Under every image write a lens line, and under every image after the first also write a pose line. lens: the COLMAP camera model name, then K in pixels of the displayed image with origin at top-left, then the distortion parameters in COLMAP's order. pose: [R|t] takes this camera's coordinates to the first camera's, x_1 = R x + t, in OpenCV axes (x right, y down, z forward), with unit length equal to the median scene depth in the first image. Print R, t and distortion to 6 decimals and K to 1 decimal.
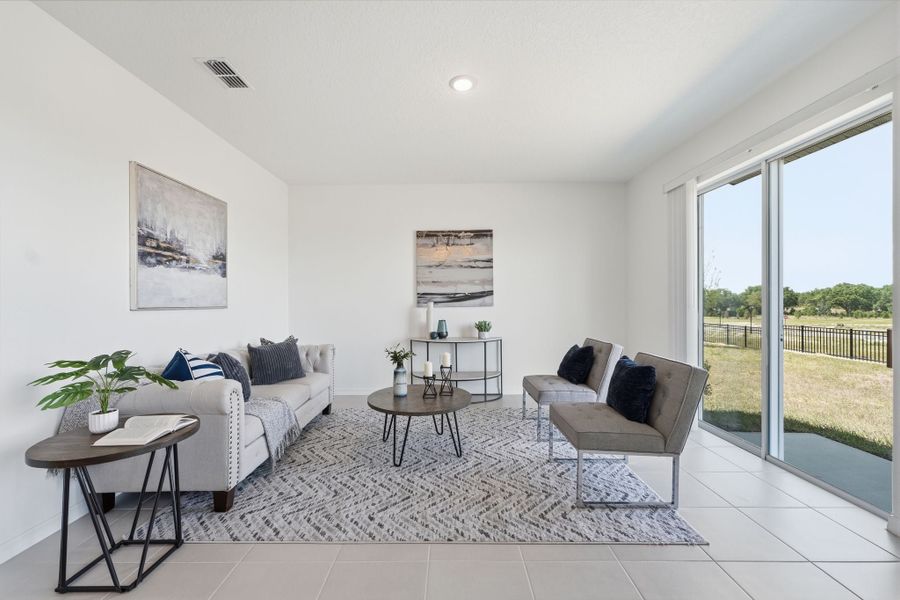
lens RADIAL K [[361.8, 0, 447.7], [0, 361.8, 302.6], [0, 0, 1]] dist [0.002417, 0.000260]
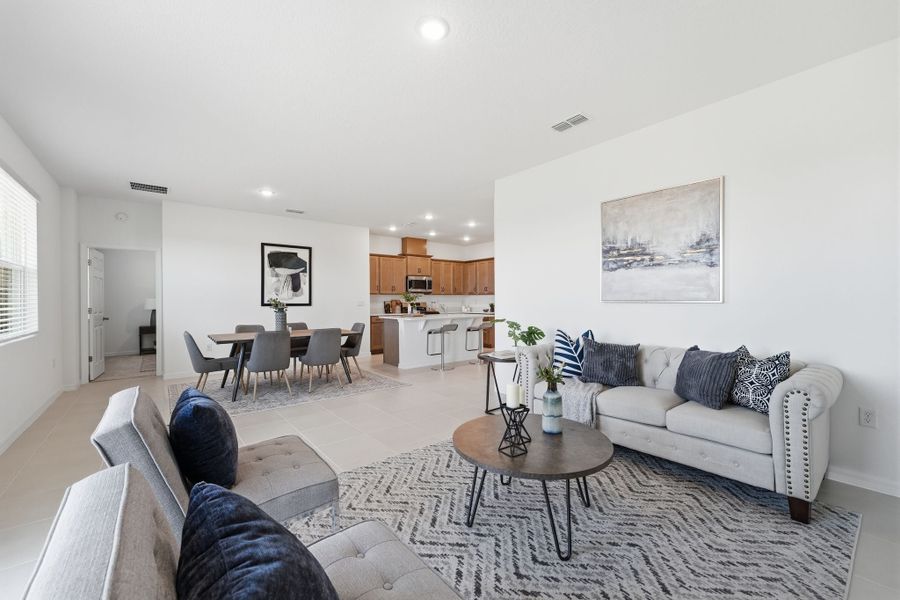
lens RADIAL K [[366.5, 0, 450.0], [0, 366.5, 300.0], [0, 0, 1]] dist [0.000685, -0.000031]
pose [[-0.773159, 0.009227, -0.634145, 0.413857], [0.006805, 0.999957, 0.006253, -0.000521], [0.634176, 0.000519, -0.773189, 1.268633]]
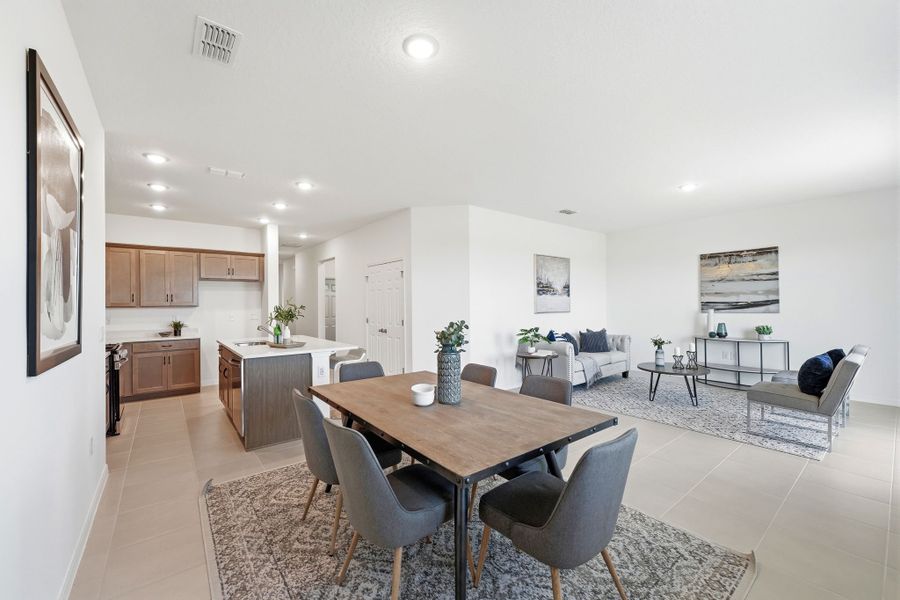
lens RADIAL K [[361.8, 0, 447.7], [0, 361.8, 302.6], [0, 0, 1]] dist [0.002417, 0.000260]
pose [[0.623827, -0.002741, -0.781558, 0.518845], [0.005595, 0.999984, 0.000959, -0.042759], [0.781543, -0.004971, 0.623832, -0.755402]]
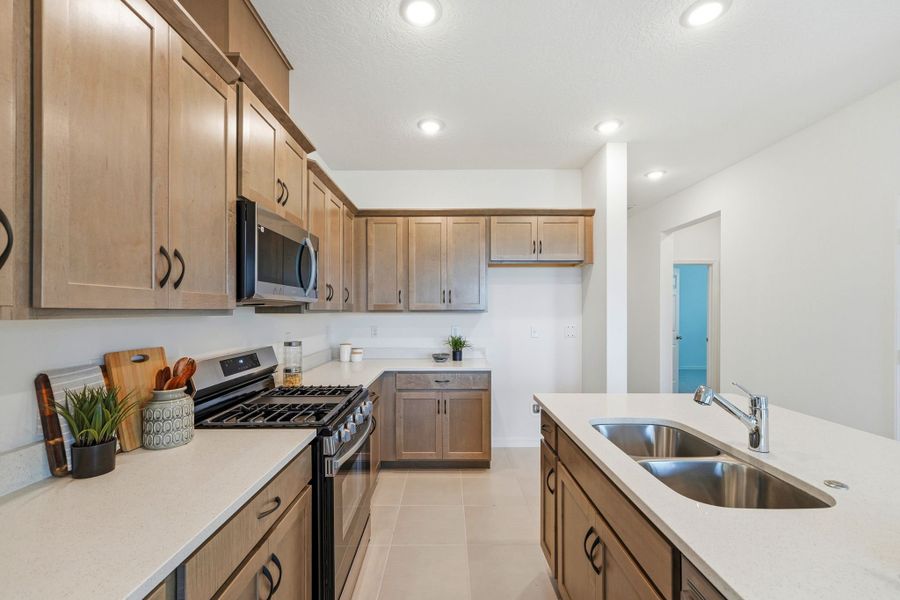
lens RADIAL K [[361.8, 0, 447.7], [0, 361.8, 302.6], [0, 0, 1]] dist [0.002417, 0.000260]
pose [[0.005636, -0.013072, -0.999899, -0.573771], [-0.000545, 0.999914, -0.013075, -0.040361], [0.999984, 0.000619, 0.005629, -0.719610]]
